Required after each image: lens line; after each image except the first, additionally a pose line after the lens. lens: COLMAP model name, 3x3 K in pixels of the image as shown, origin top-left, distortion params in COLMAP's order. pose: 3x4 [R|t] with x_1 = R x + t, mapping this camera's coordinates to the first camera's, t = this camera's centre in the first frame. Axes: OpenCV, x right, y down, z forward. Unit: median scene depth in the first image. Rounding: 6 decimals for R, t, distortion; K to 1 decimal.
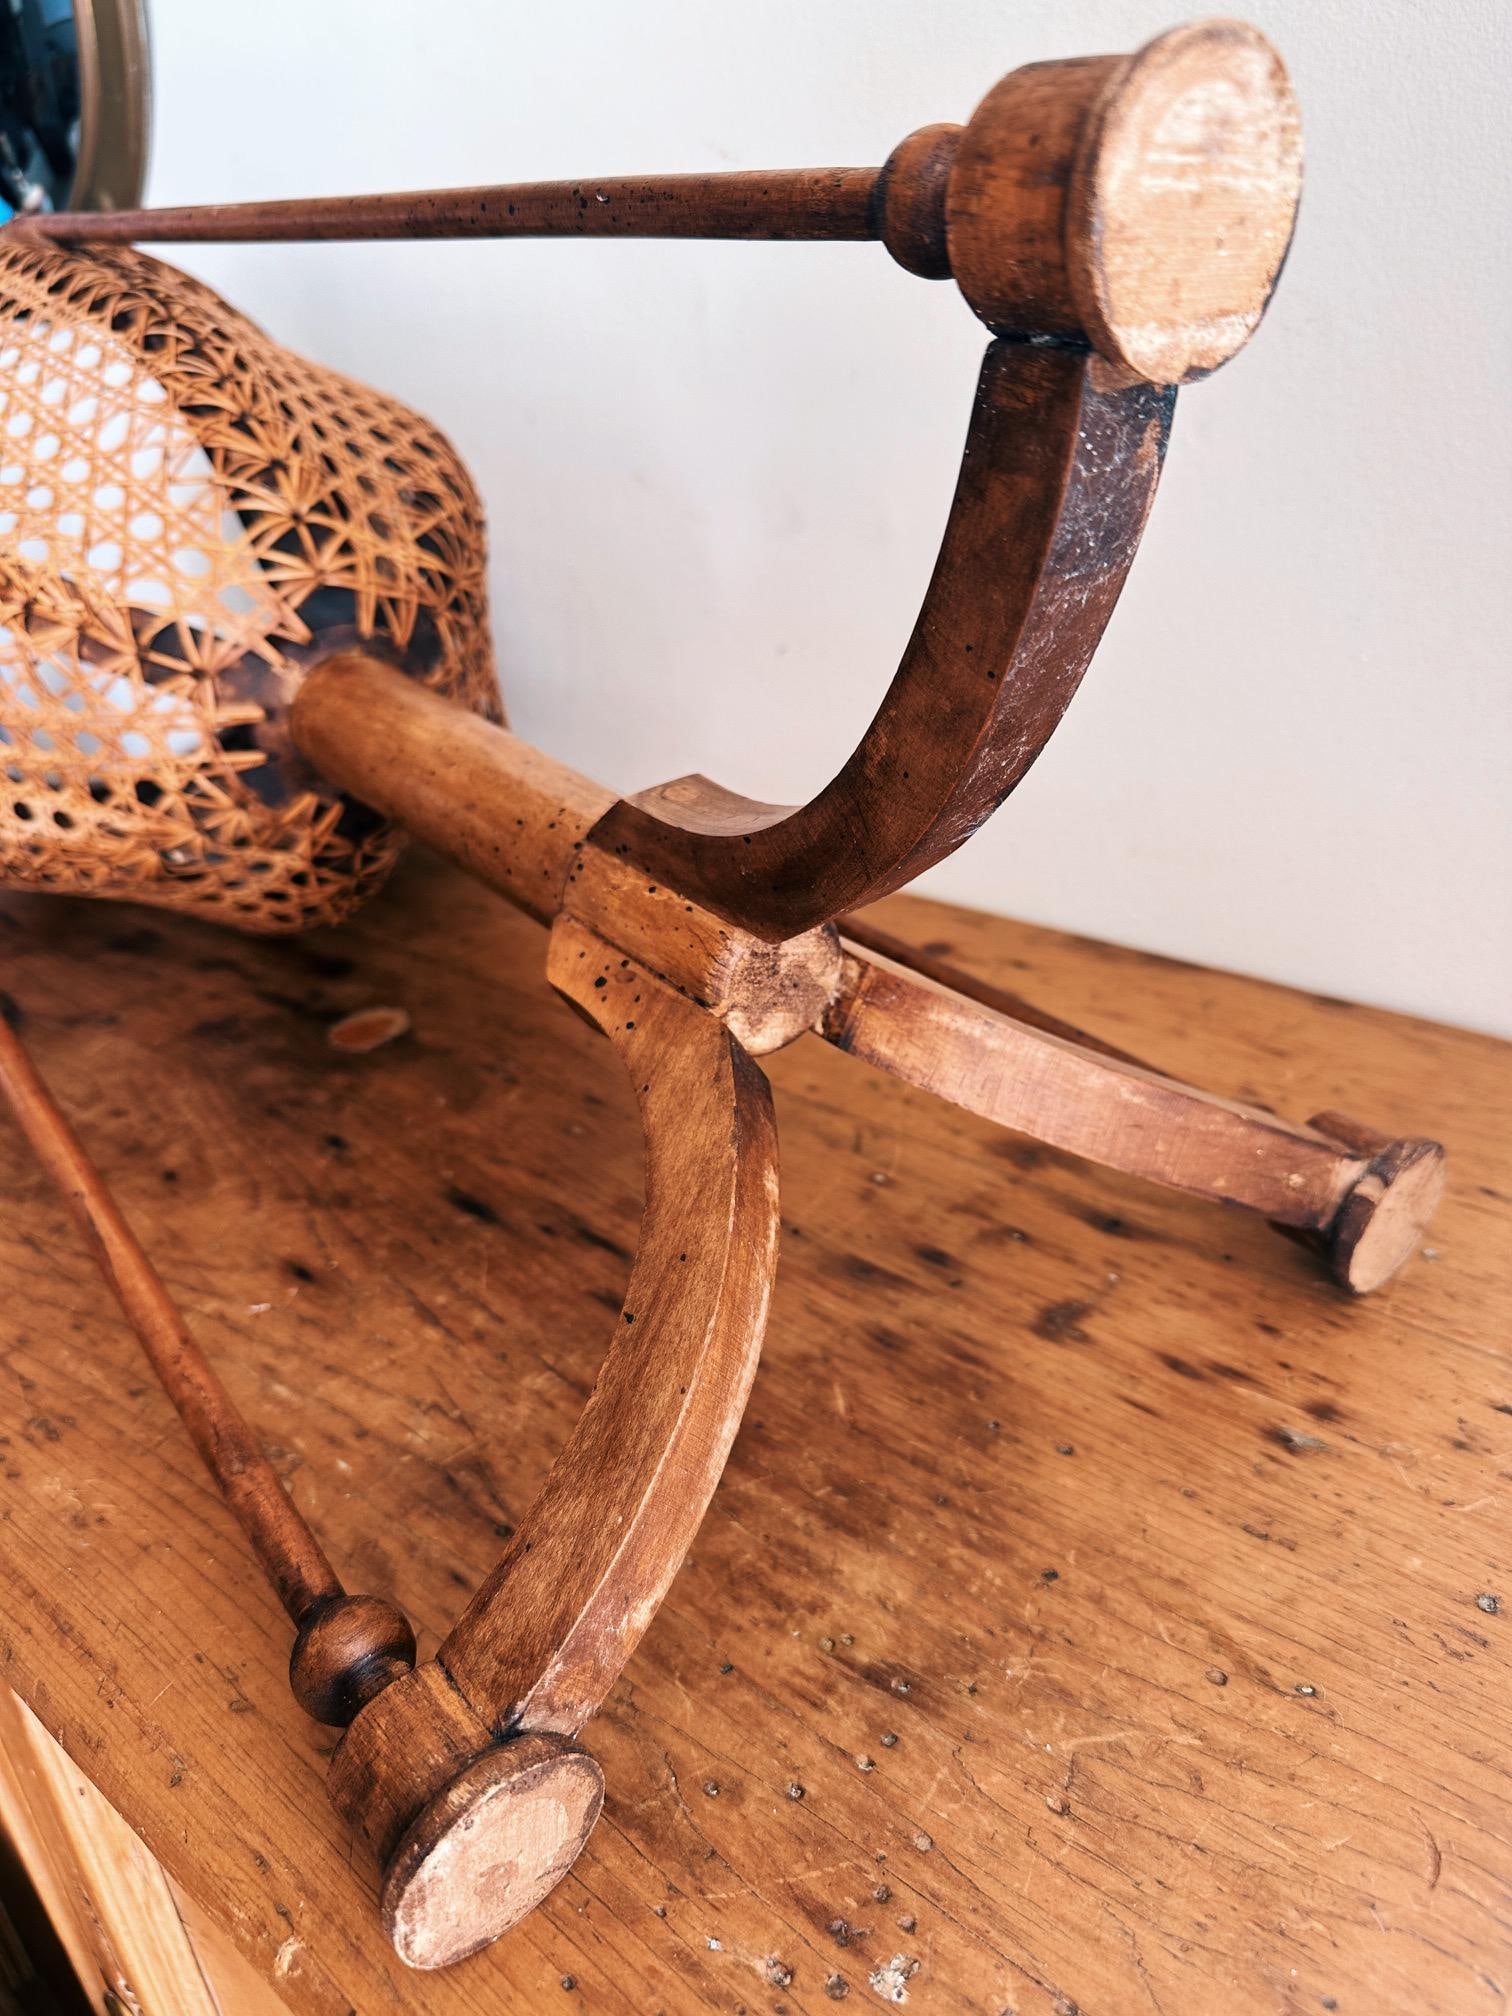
lens RADIAL K [[1439.5, 0, 756.0], [0, 1439.5, 1008.0], [0, 0, 1]] dist [0.149201, -0.368414]
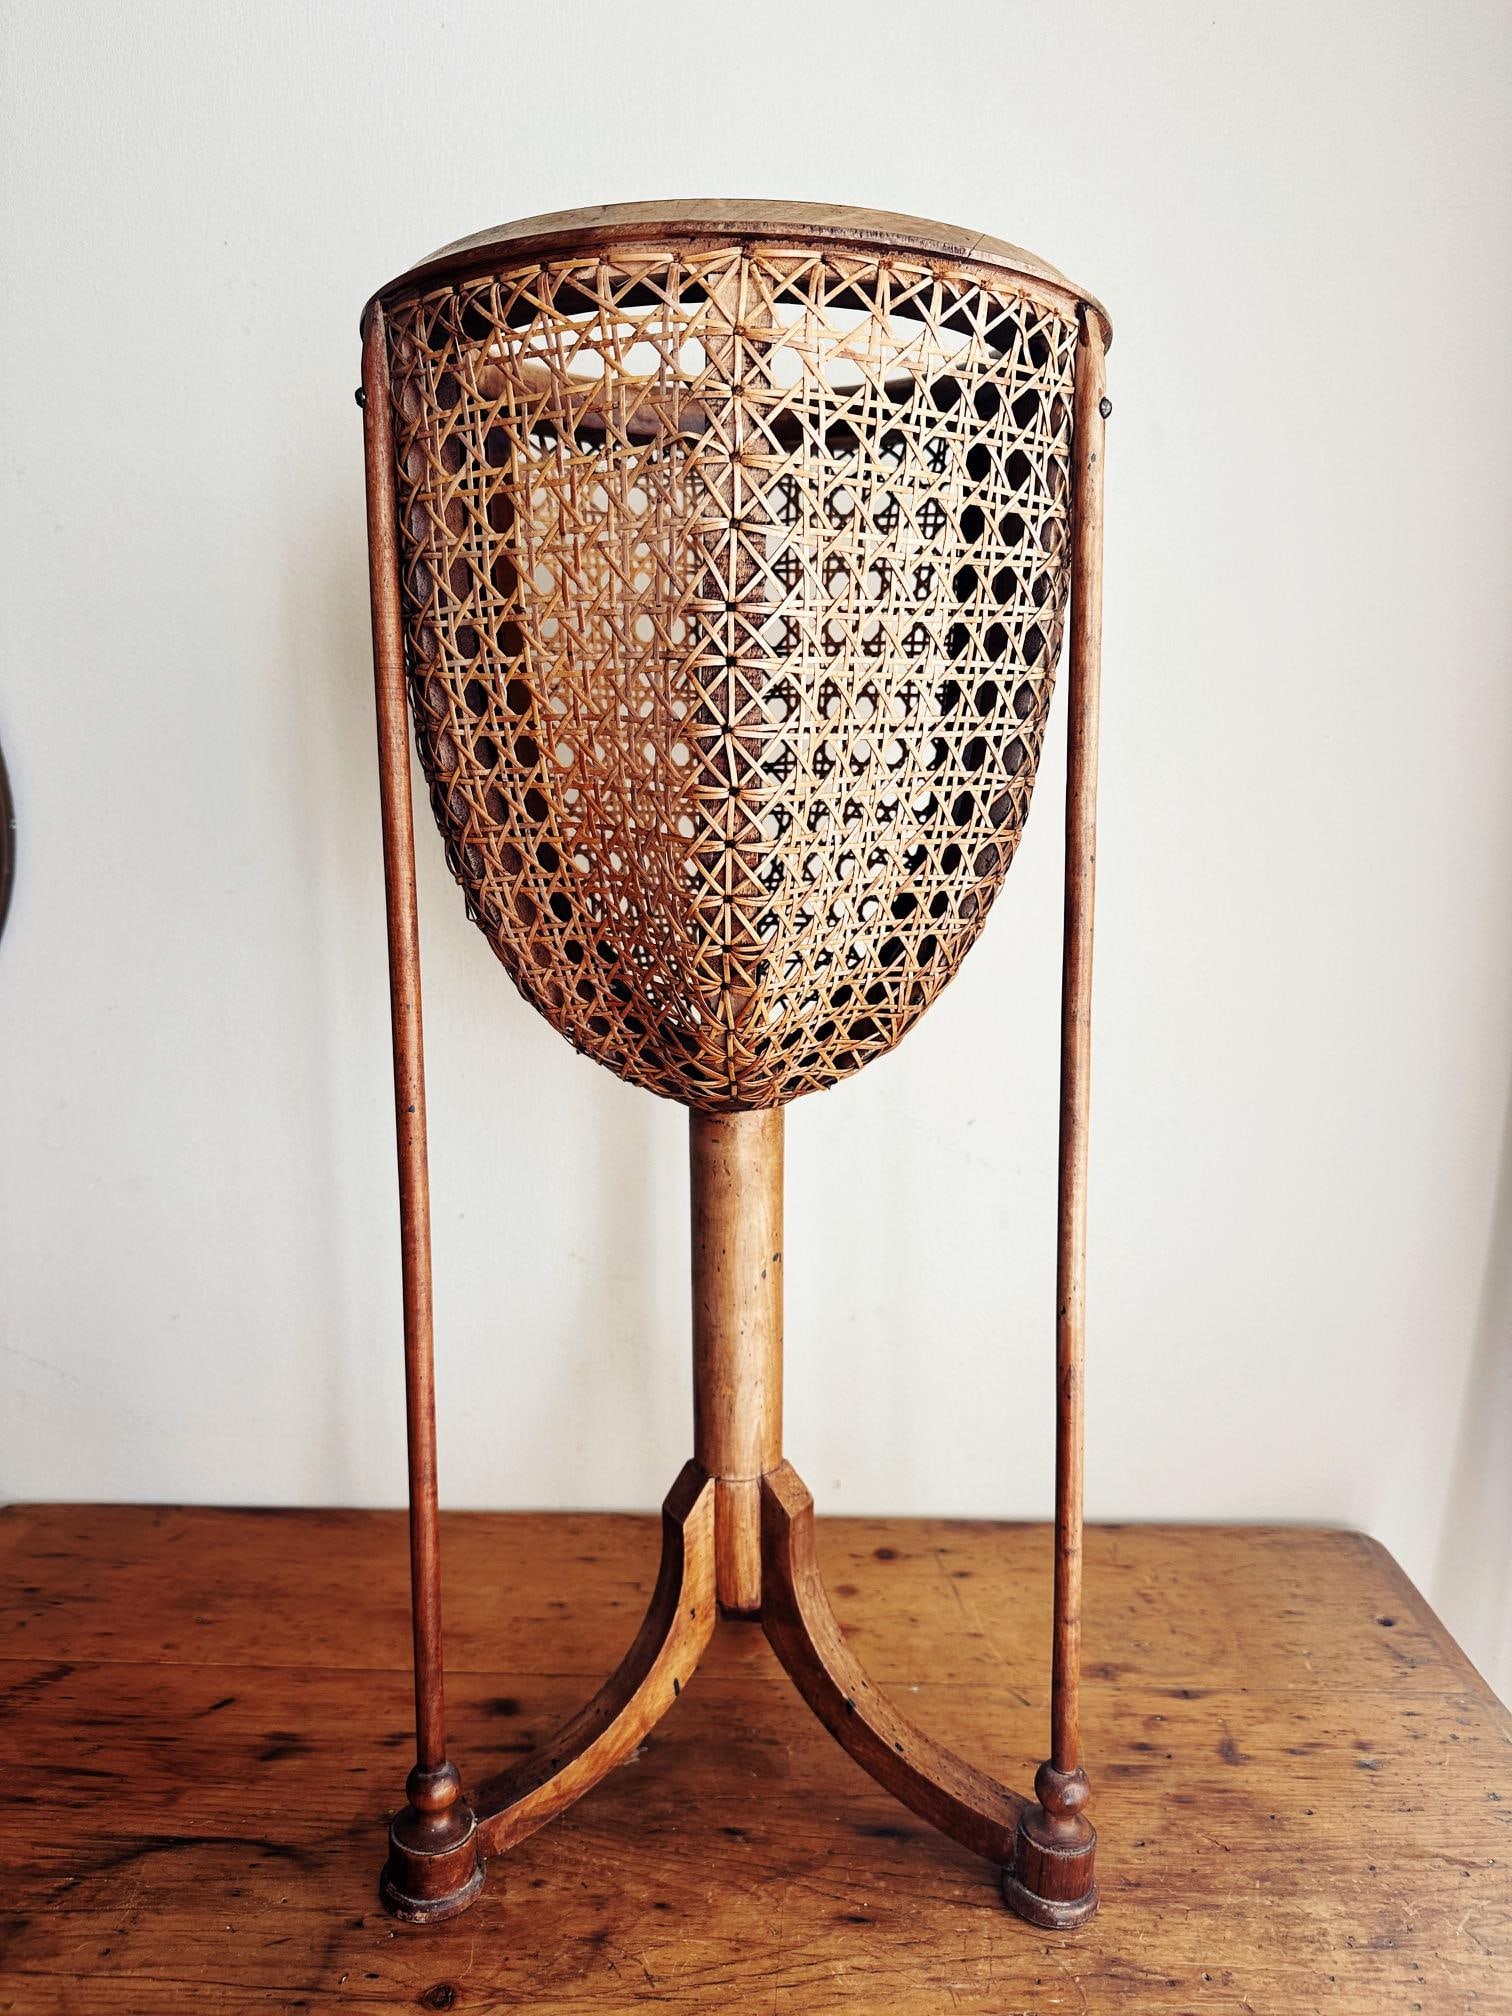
lens RADIAL K [[1409.0, 0, 756.0], [0, 1409.0, 1008.0], [0, 0, 1]] dist [-0.001561, -0.007931]
pose [[0.778282, -0.035137, 0.626931, -1.099268], [0.235242, 0.942033, -0.239237, -0.321741], [-0.582184, 0.333674, 0.741433, -0.249942]]
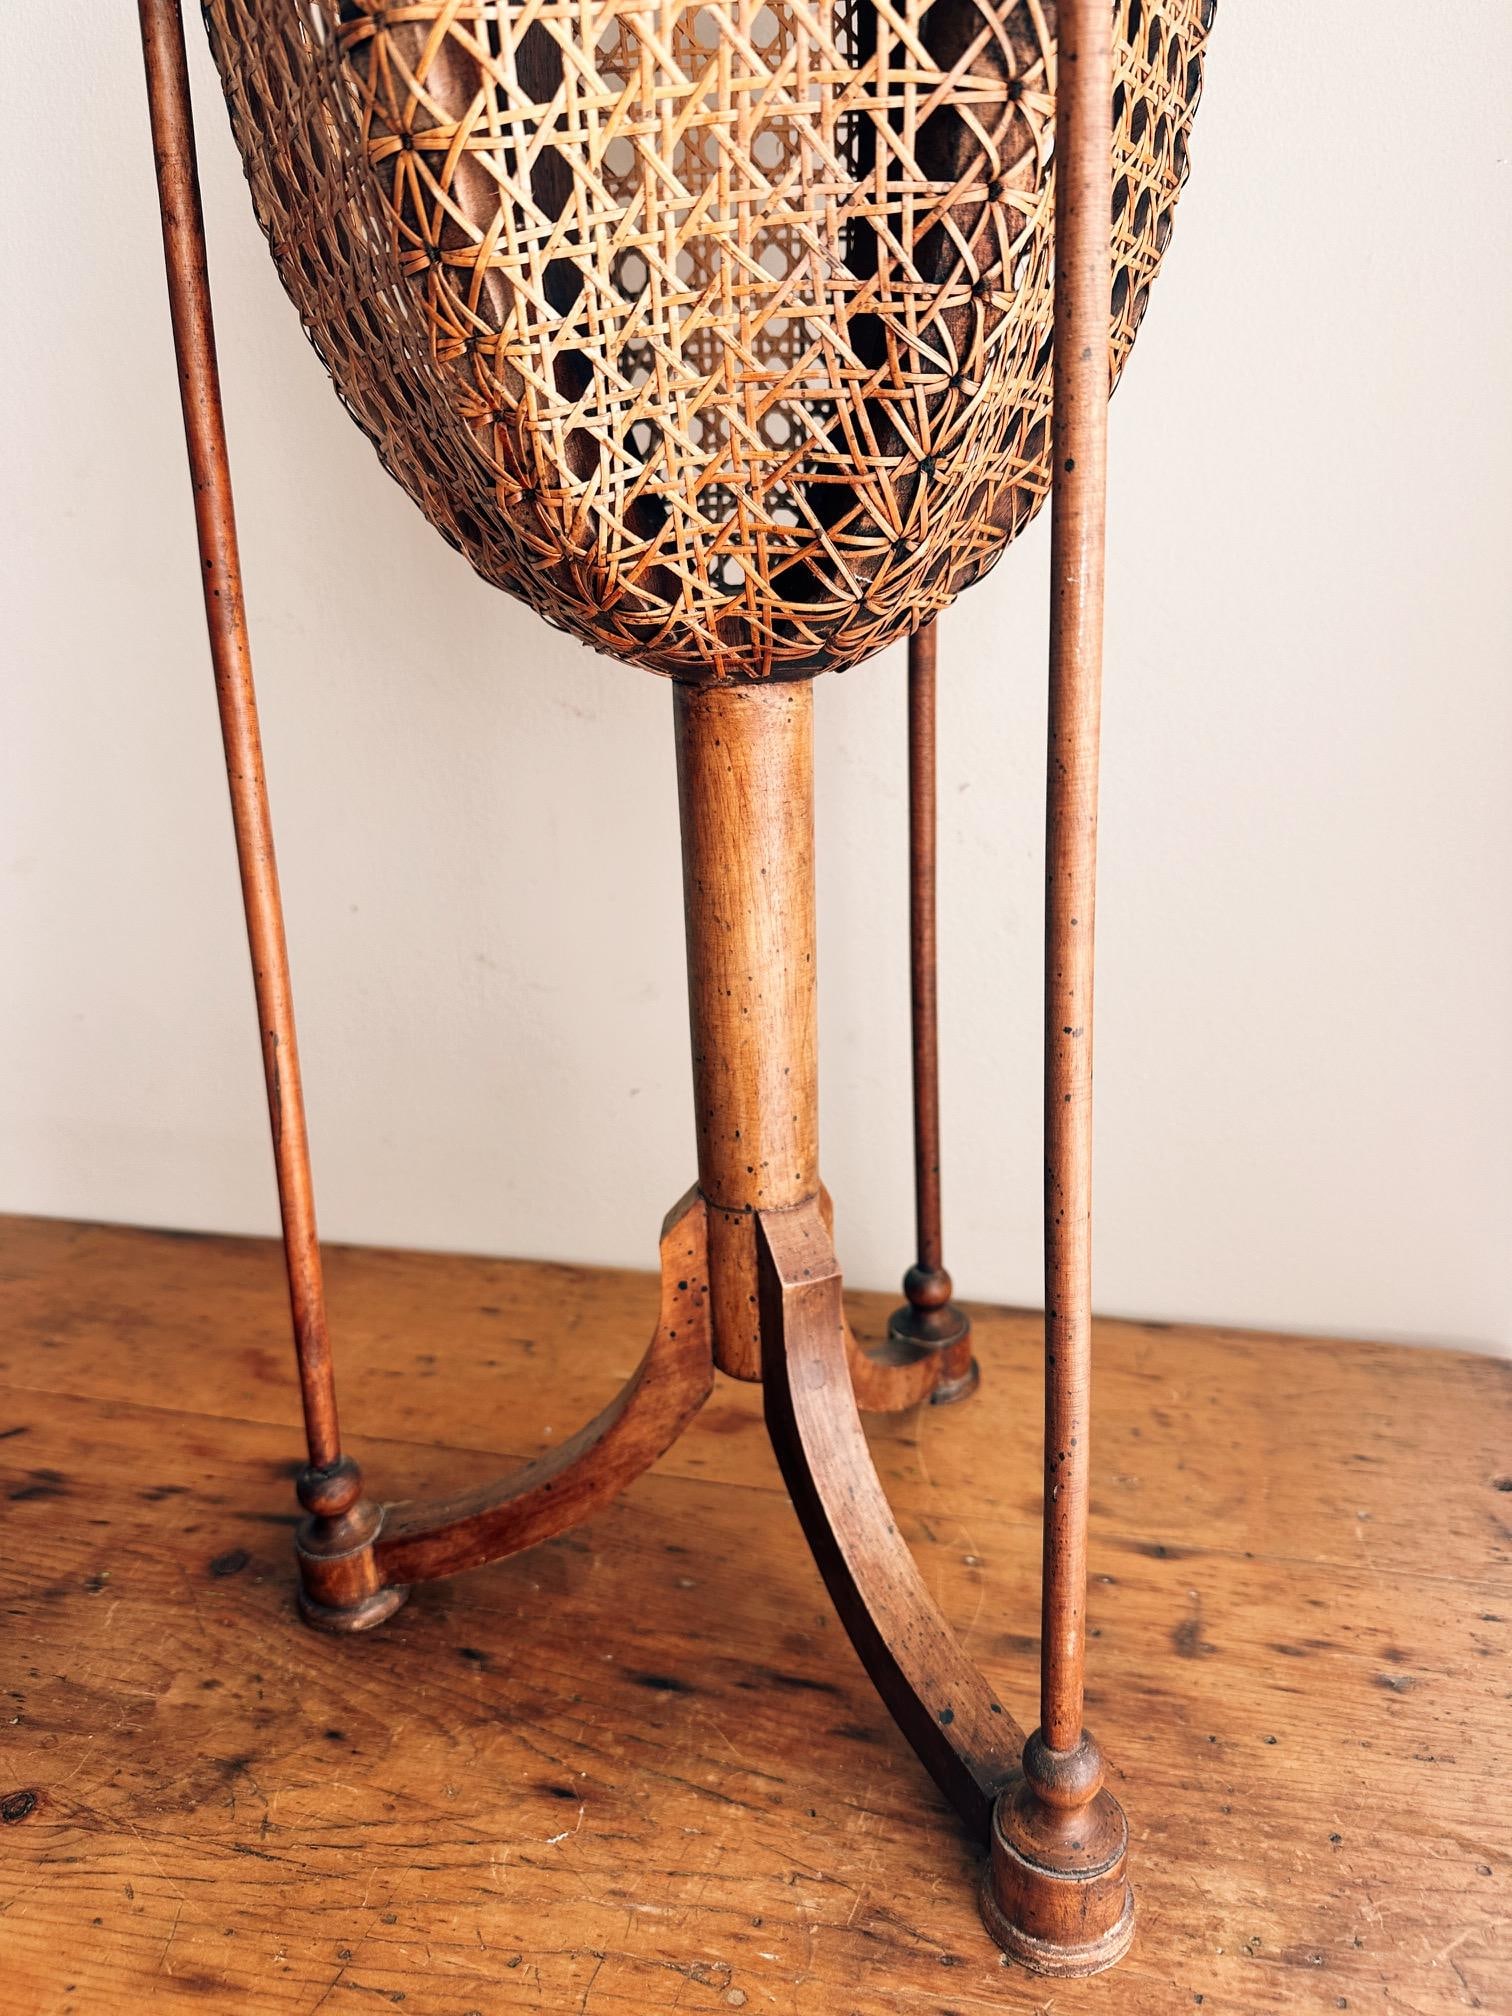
lens RADIAL K [[1455.3, 0, 758.0], [0, 1455.3, 933.0], [0, 0, 1]] dist [-0.010525, -0.003196]
pose [[0.905138, -0.080352, 0.417456, -0.510161], [0.178124, 0.963303, -0.200795, -0.165247], [-0.386003, 0.256106, 0.886235, -0.137939]]
